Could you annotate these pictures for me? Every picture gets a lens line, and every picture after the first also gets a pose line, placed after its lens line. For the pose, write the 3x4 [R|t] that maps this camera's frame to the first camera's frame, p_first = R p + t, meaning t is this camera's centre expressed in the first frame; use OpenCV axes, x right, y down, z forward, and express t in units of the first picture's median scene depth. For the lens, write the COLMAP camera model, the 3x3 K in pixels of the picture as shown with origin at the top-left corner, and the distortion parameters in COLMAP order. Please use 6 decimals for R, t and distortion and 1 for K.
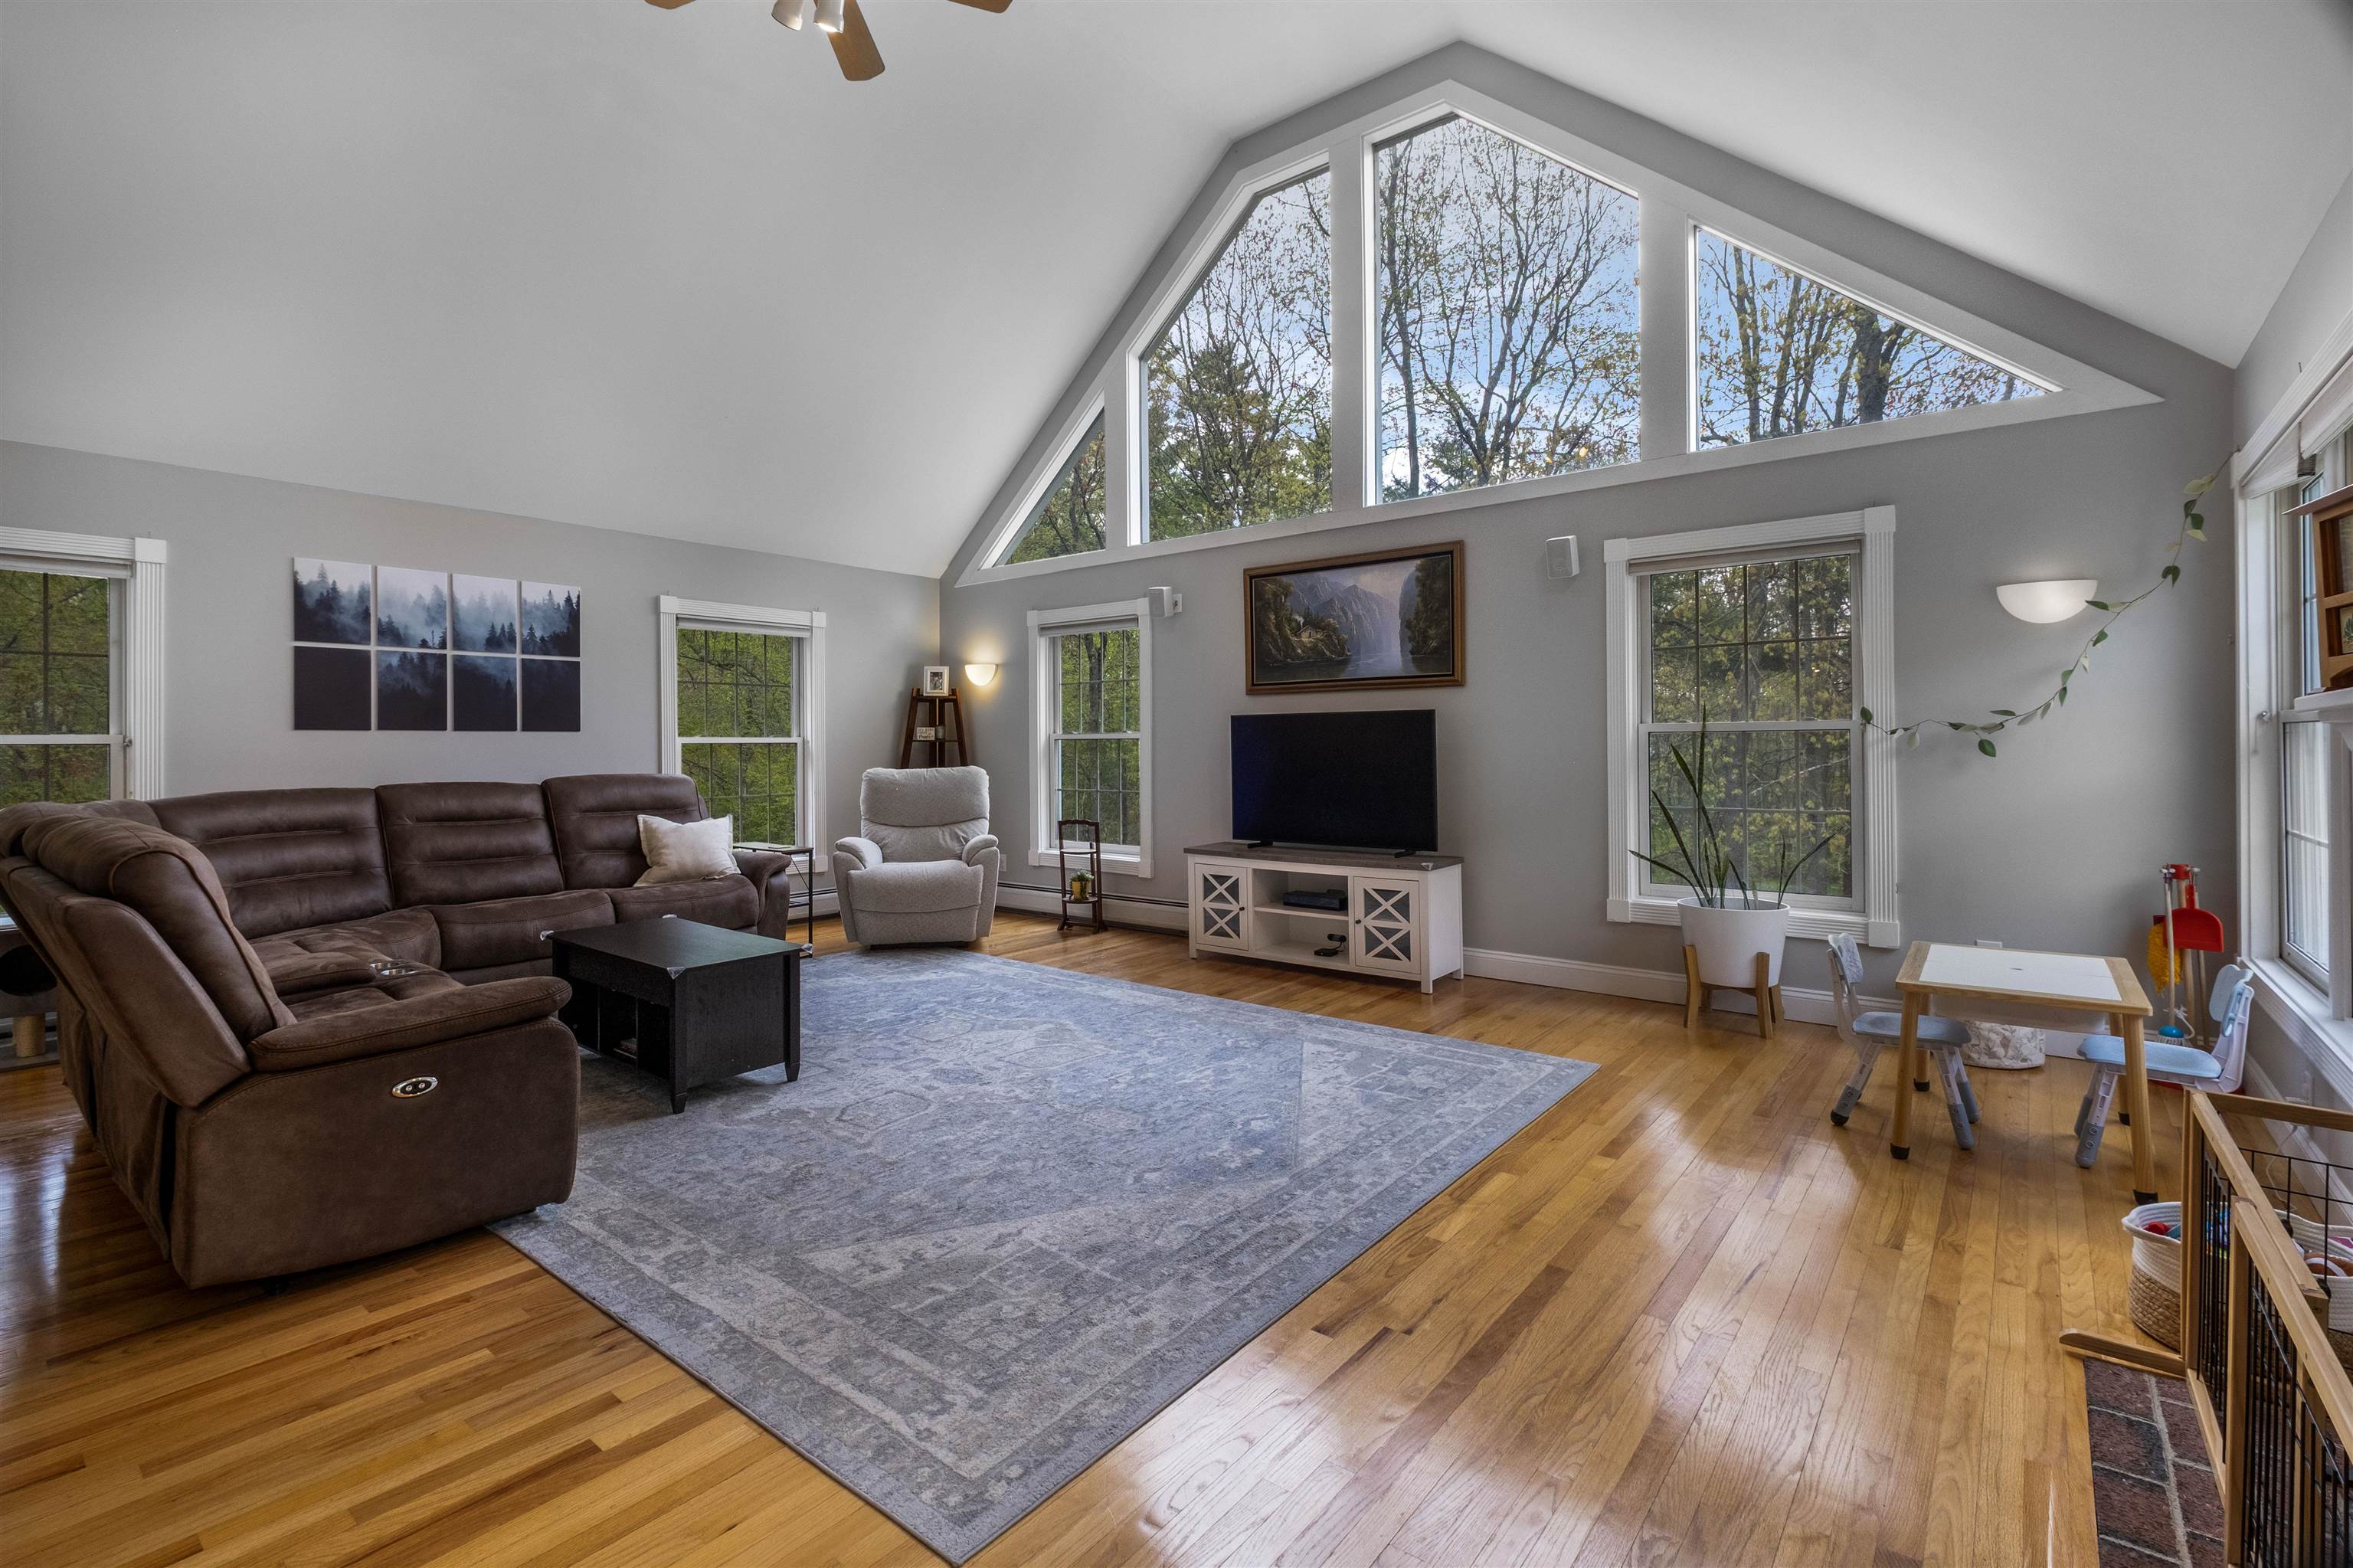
lens RADIAL K [[1050.1, 0, 1189.4], [0, 1050.1, 757.0], [0, 0, 1]] dist [0.000818, -0.002221]
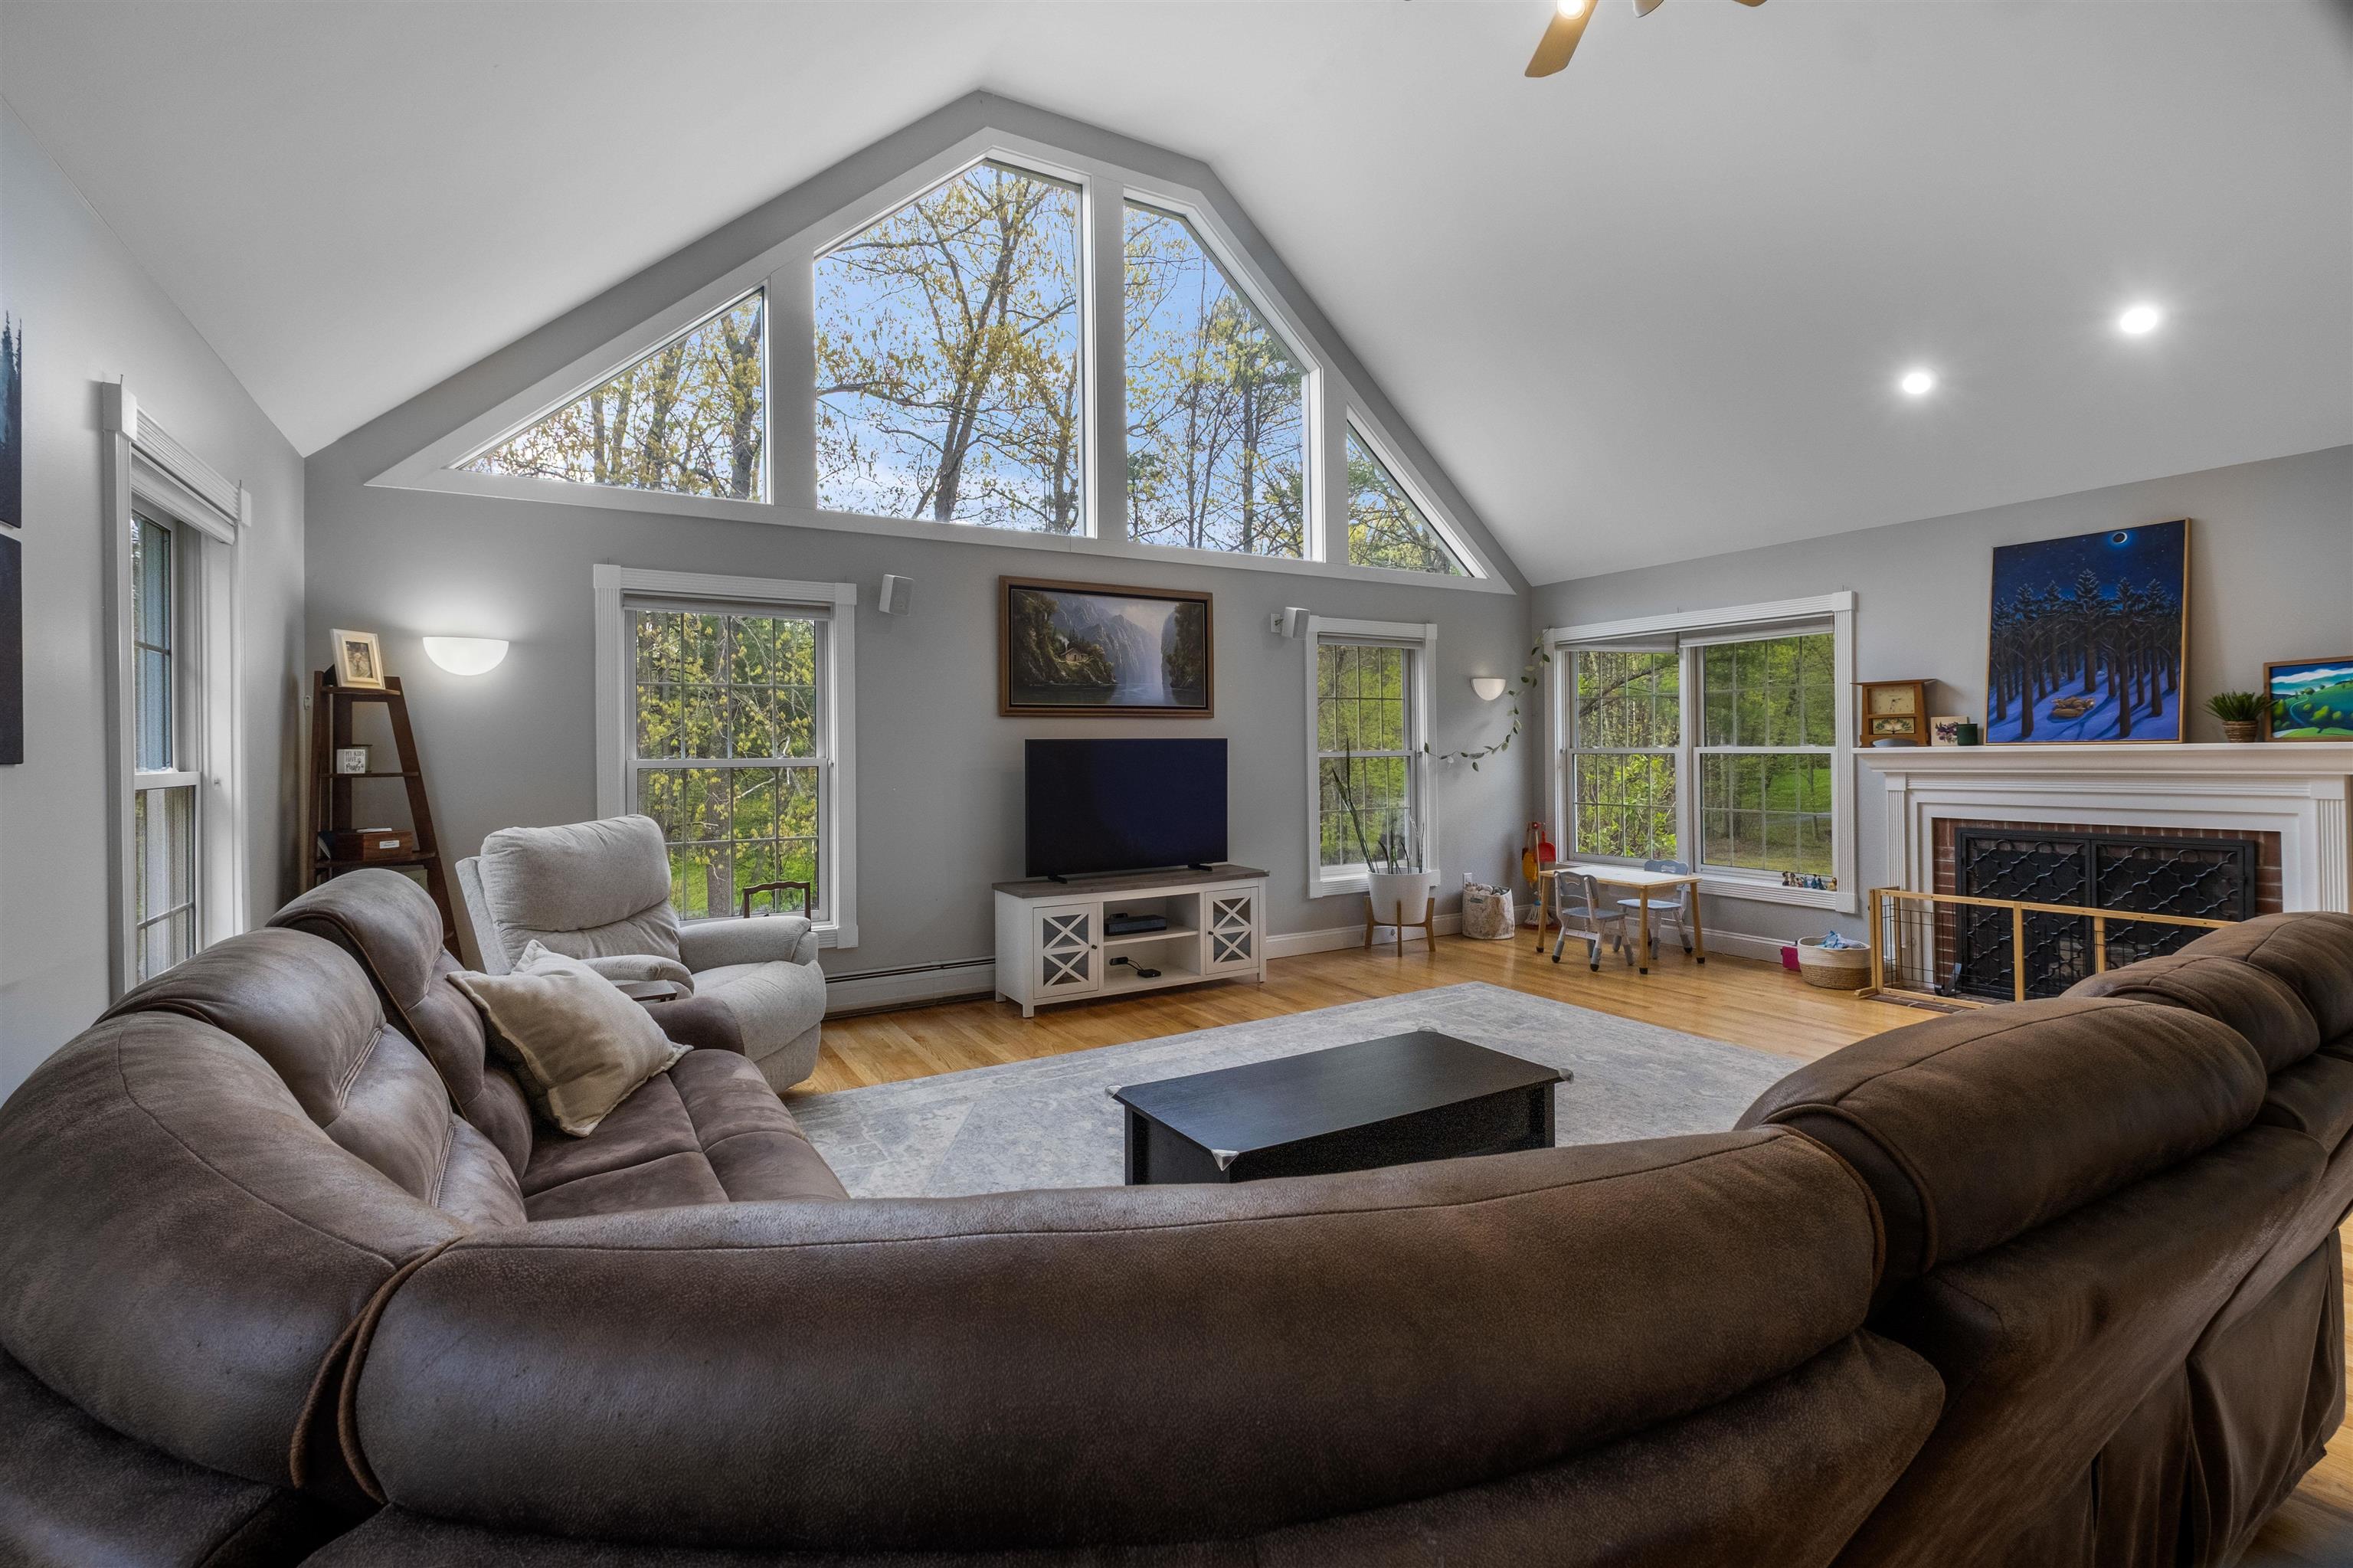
lens RADIAL K [[1050.1, 0, 1165.1], [0, 1050.1, 743.5], [0, 0, 1]] dist [0.000818, -0.002221]
pose [[0.361156, 0.009740, 0.932455, -0.915035], [0.019648, 0.999644, -0.018053, -0.020971], [-0.932298, 0.024841, 0.360836, 0.685753]]
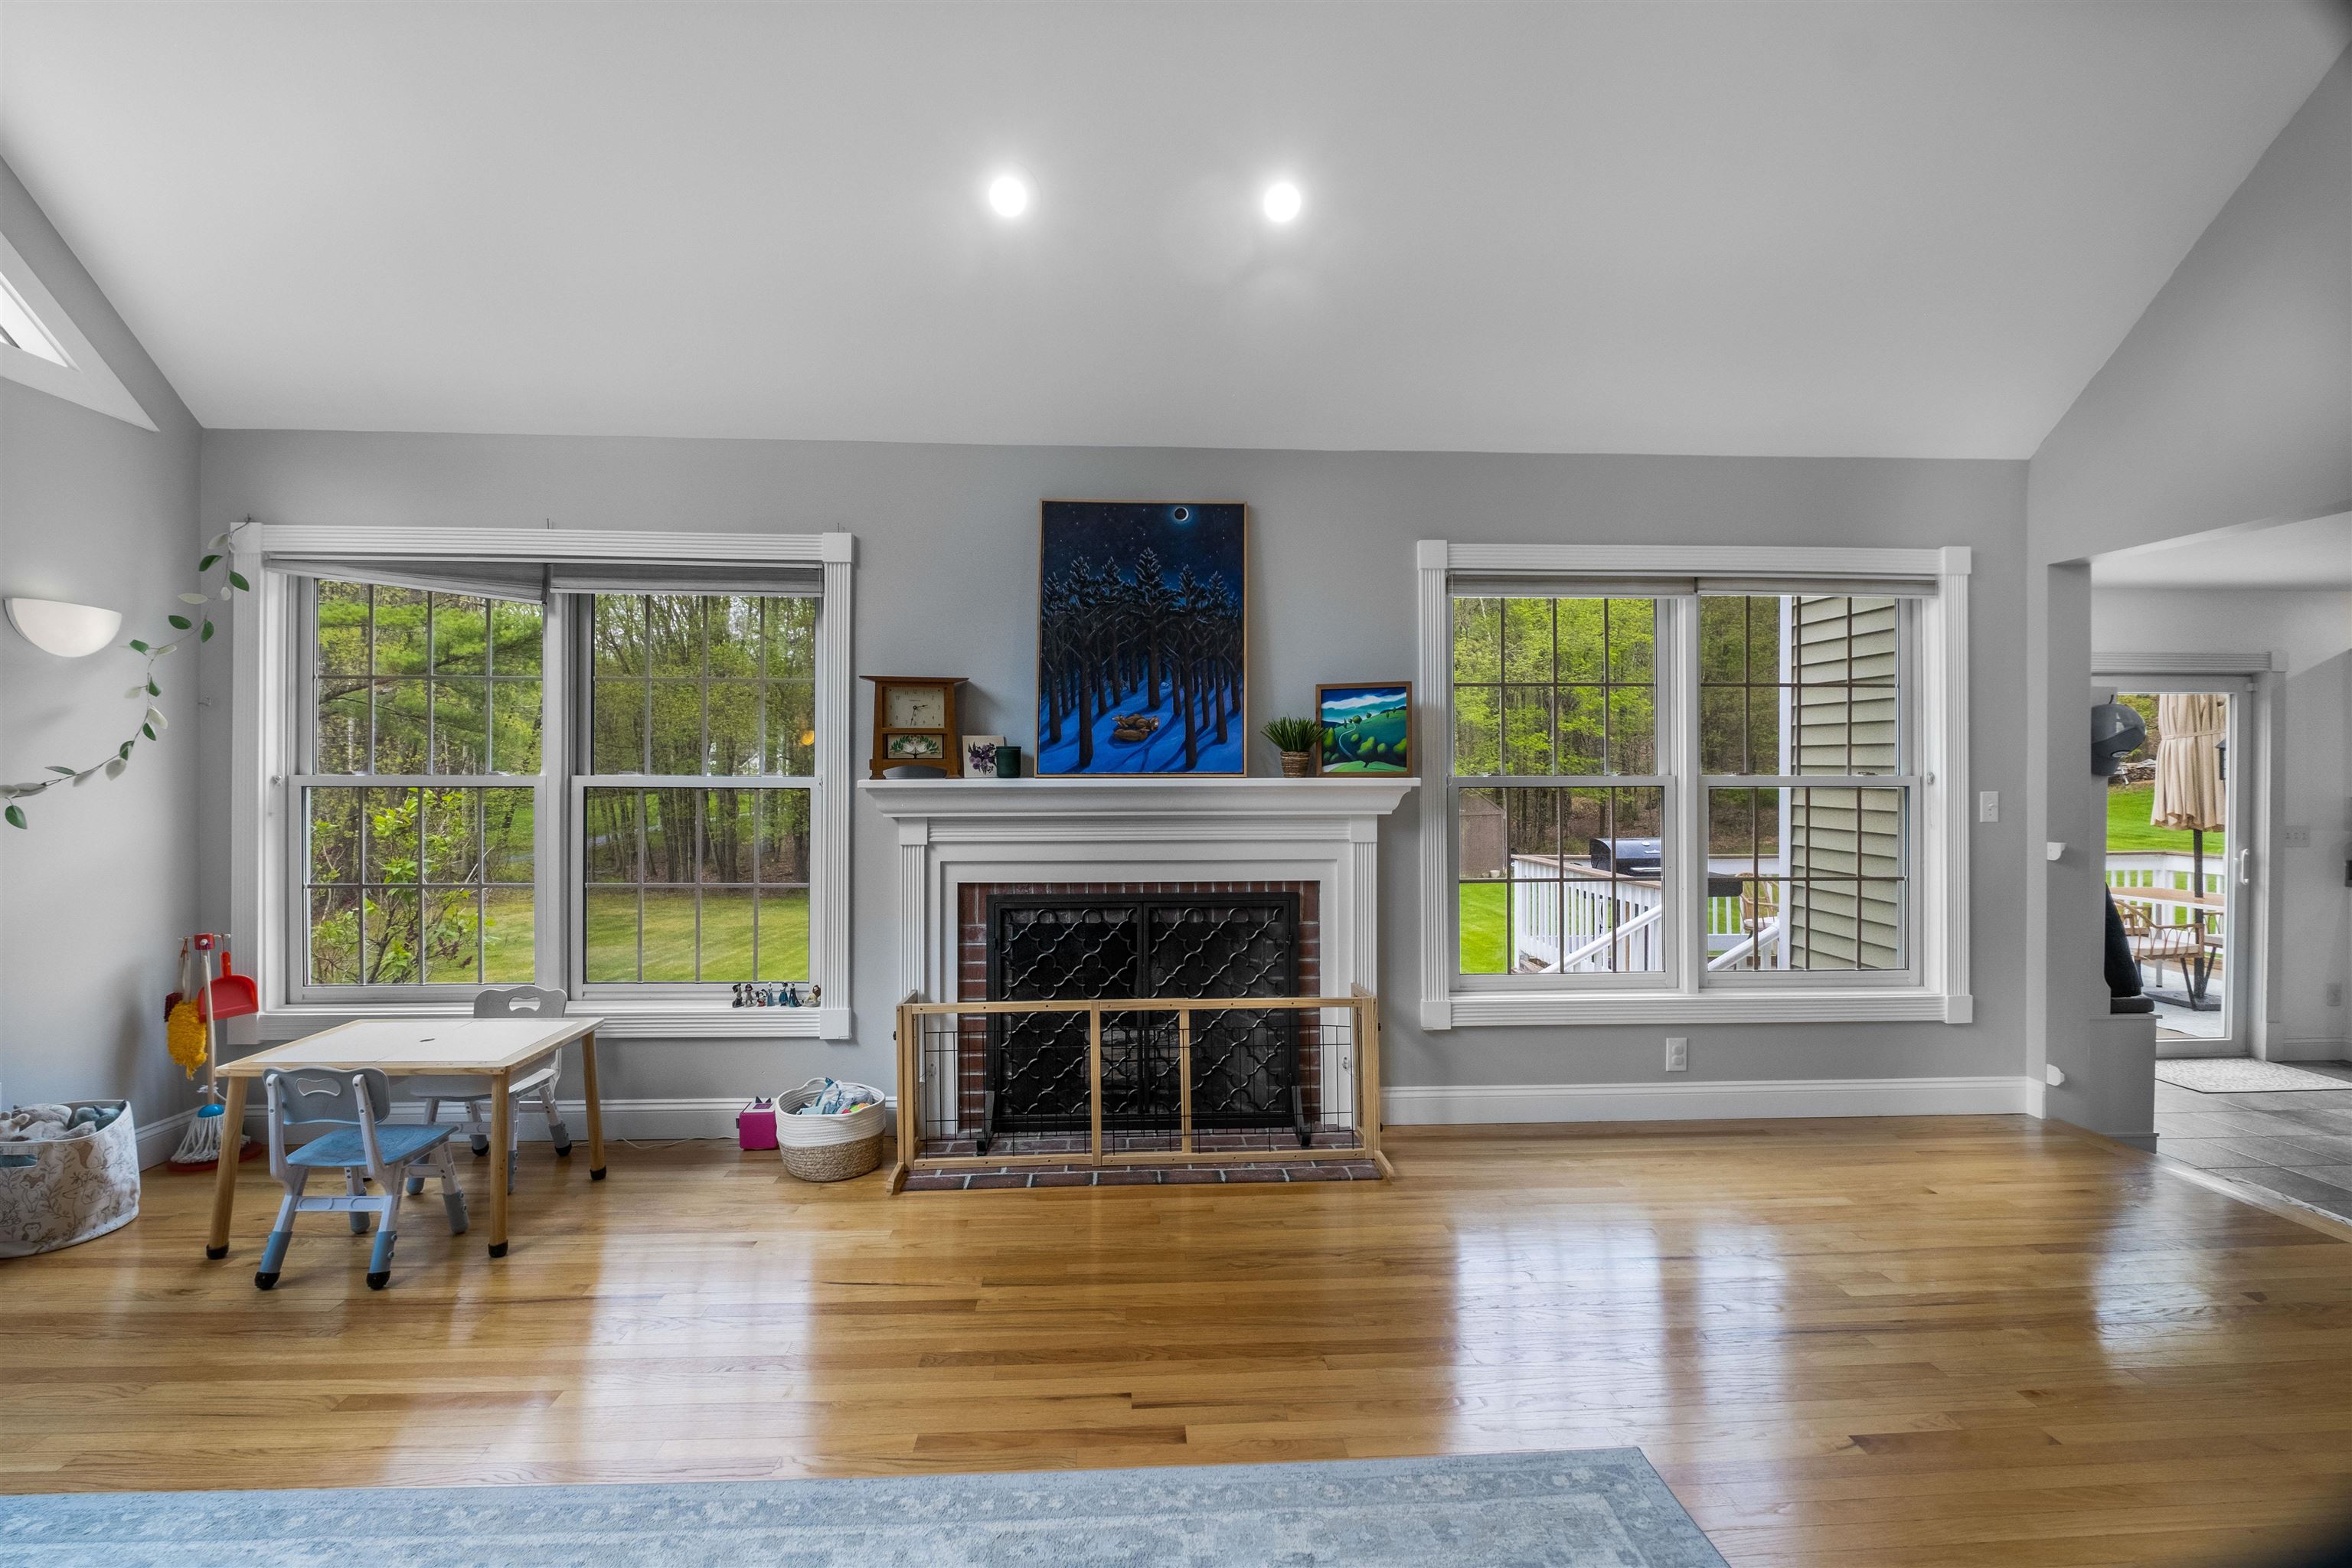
lens RADIAL K [[1049.6, 0, 1179.9], [0, 1049.6, 777.1], [0, 0, 1]] dist [0.000818, -0.002221]
pose [[-0.664427, 0.005543, 0.747332, -0.257662], [0.011562, 0.999929, 0.002864, -0.023346], [-0.747264, 0.010544, -0.664444, 0.714565]]
